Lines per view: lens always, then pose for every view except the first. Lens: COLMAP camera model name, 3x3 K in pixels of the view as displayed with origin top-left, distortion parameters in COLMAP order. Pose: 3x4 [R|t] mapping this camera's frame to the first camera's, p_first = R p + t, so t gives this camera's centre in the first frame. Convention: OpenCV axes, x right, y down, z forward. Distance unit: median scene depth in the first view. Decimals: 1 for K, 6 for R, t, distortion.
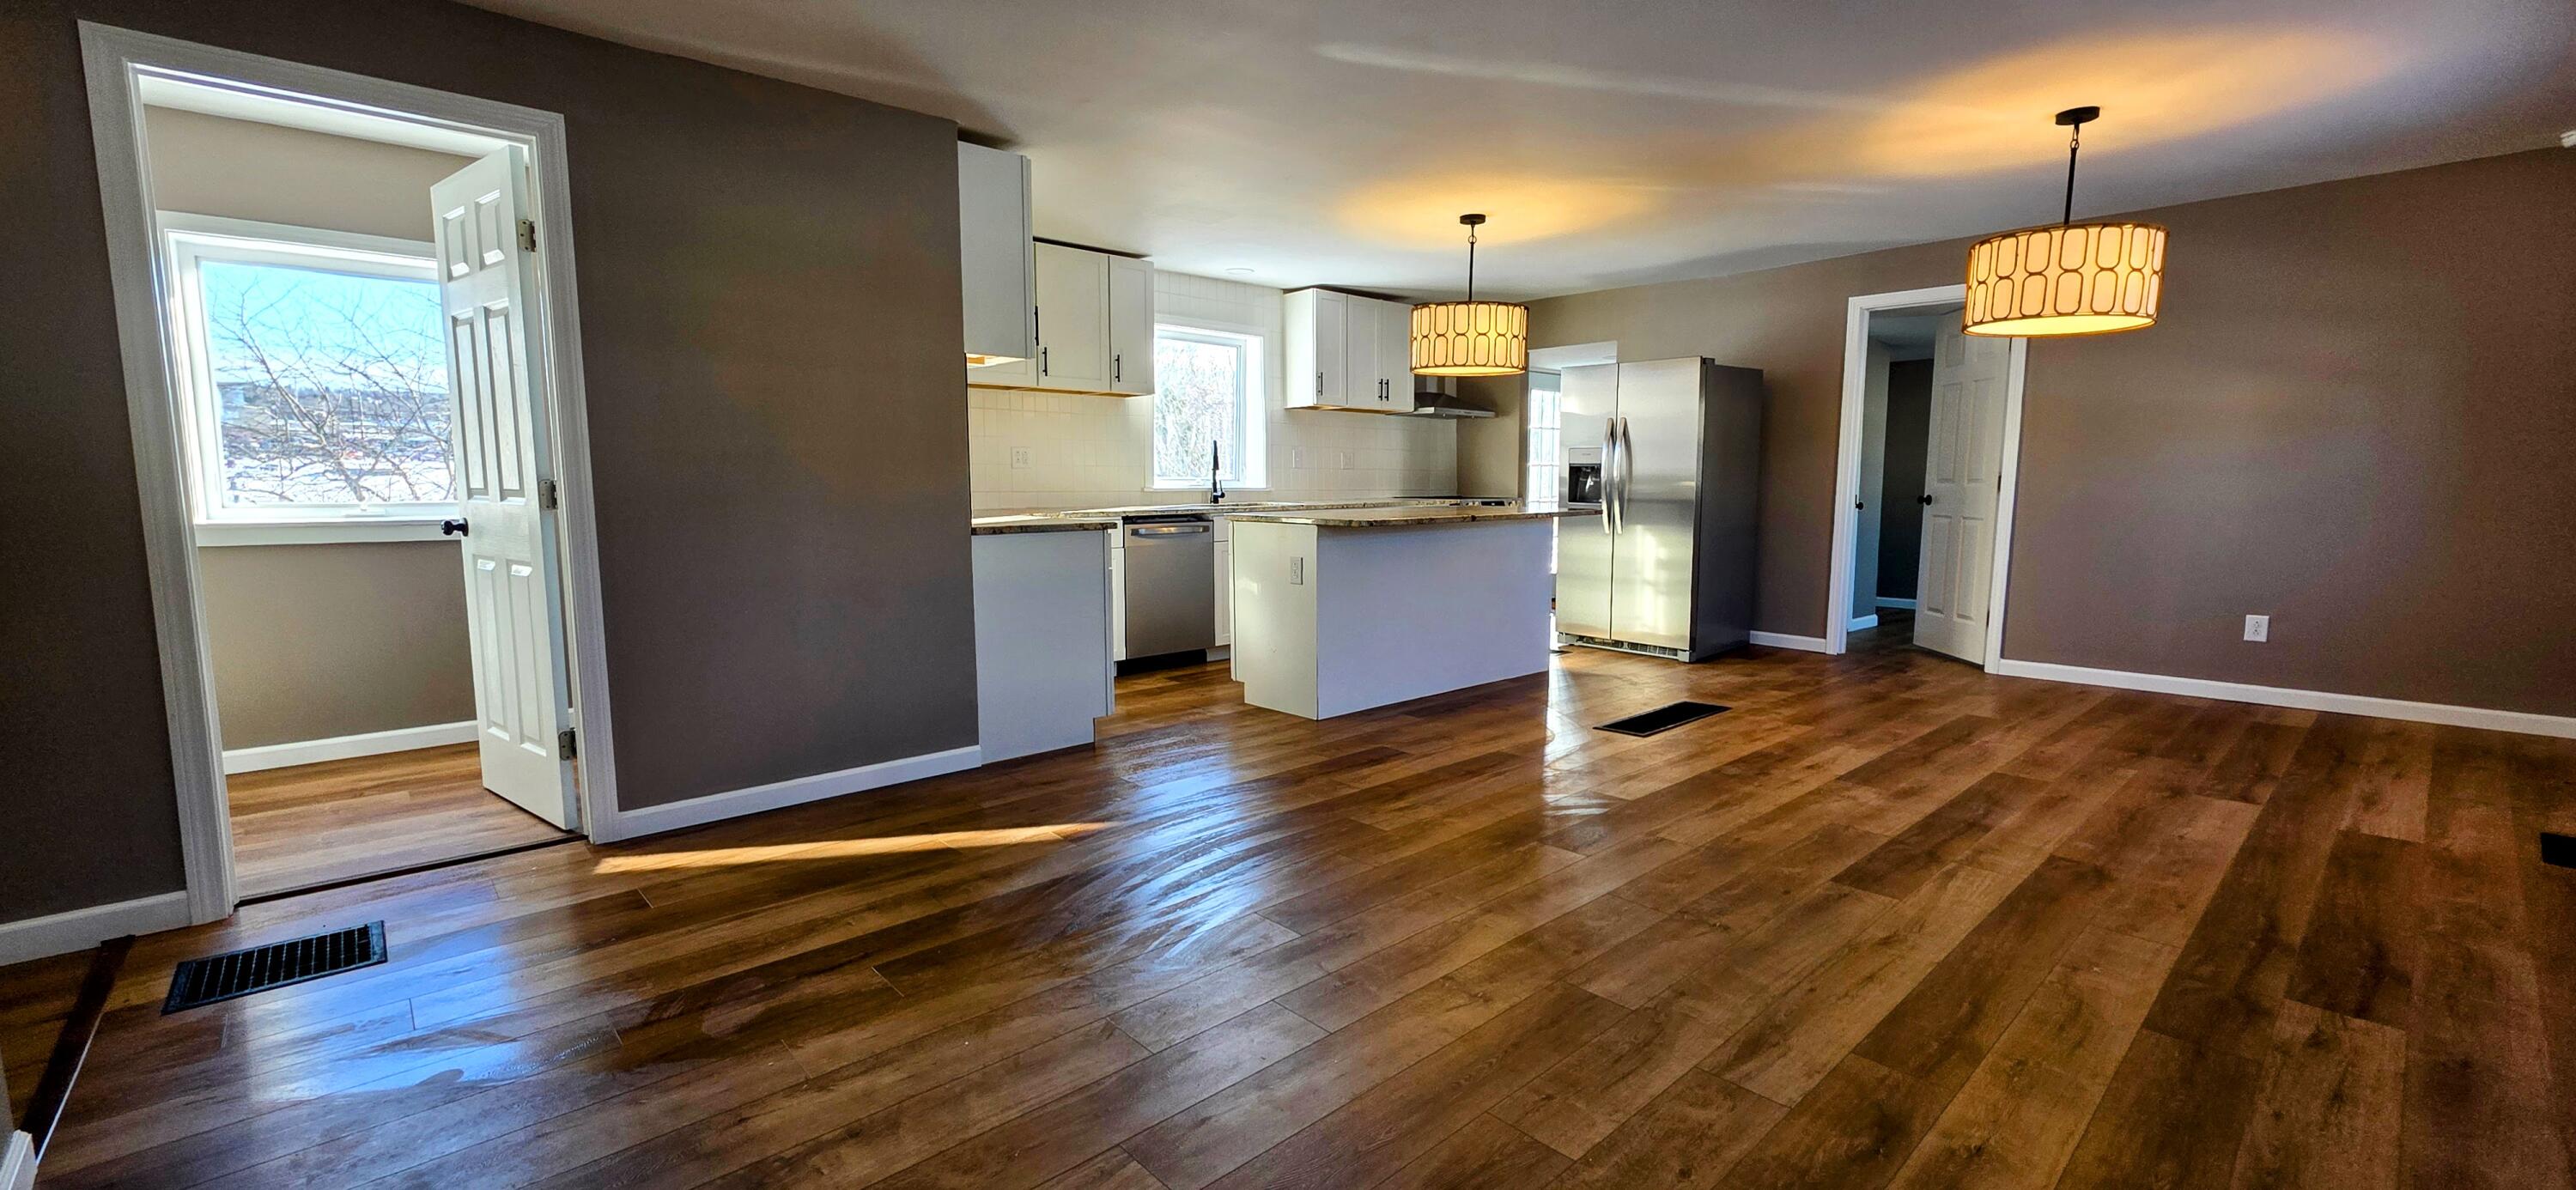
lens RADIAL K [[1037.2, 0, 1287.6], [0, 1037.2, 588.4], [0, 0, 1]] dist [0.001586, 0.000618]
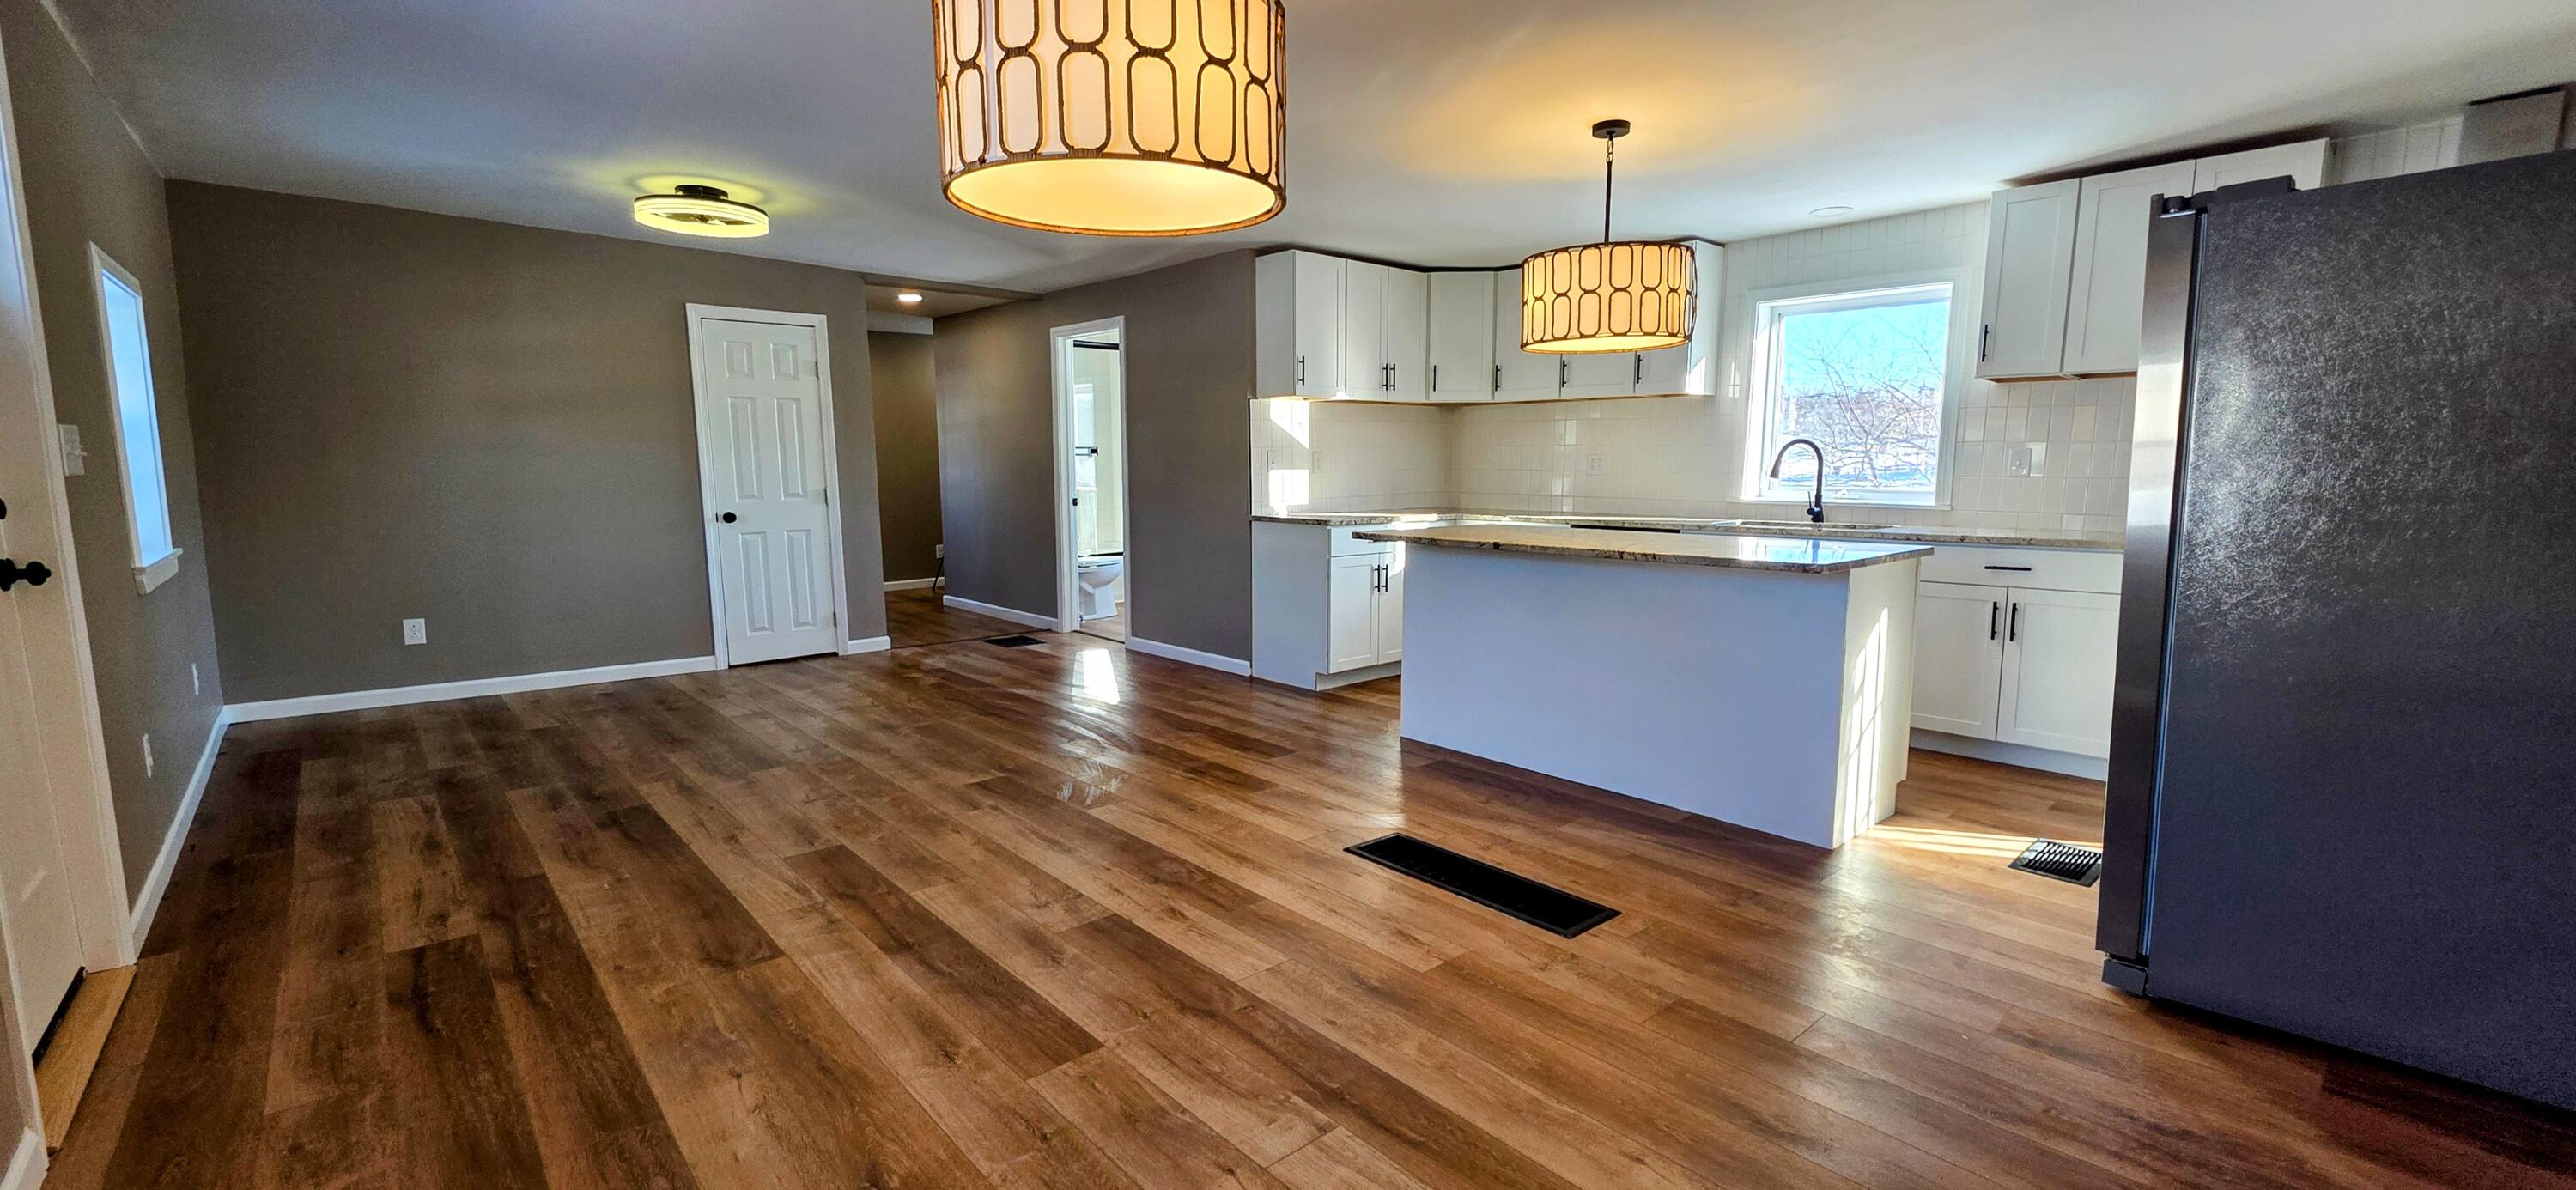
lens RADIAL K [[1034.1, 0, 1281.5], [0, 1034.1, 582.5], [0, 0, 1]] dist [0.000315, -0.000239]
pose [[0.000235, 0.112708, -0.993628, 1.188285], [-0.117560, 0.986741, 0.111899, -0.134851], [0.993066, 0.116784, 0.013482, 1.053071]]
